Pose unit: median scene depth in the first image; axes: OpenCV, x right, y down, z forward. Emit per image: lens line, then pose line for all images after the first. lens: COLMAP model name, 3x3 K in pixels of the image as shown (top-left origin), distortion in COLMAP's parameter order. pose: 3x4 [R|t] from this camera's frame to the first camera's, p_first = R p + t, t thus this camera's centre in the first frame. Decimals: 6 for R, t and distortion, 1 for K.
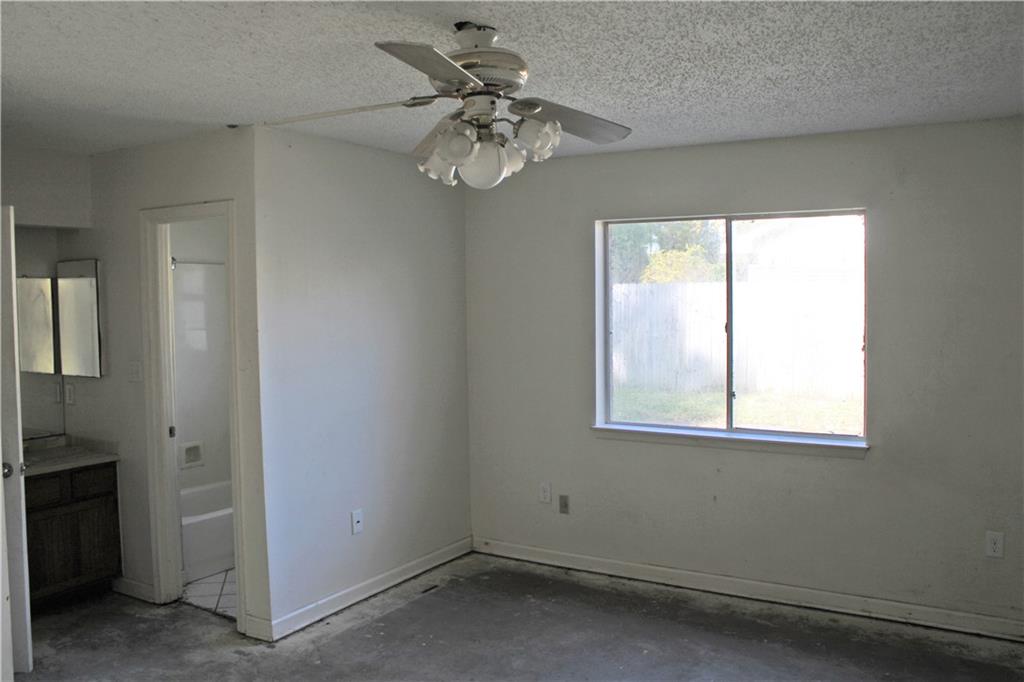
lens RADIAL K [[855.5, 0, 512.0], [0, 855.5, 341.0], [0, 0, 1]] dist [-0.086095, 0.003096]
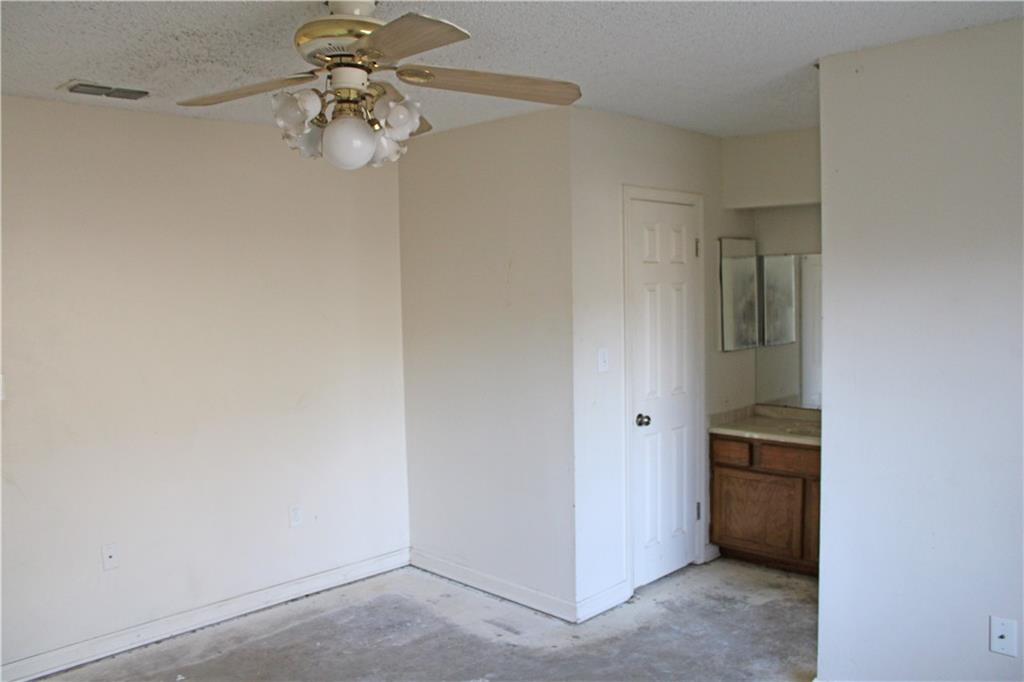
lens RADIAL K [[855.5, 0, 512.0], [0, 855.5, 341.0], [0, 0, 1]] dist [-0.086095, 0.003096]
pose [[-0.242243, 0.076804, -0.967171, 0.571799], [-0.033290, 0.995617, 0.087401, -0.052024], [0.969644, 0.053370, -0.238624, 0.958795]]
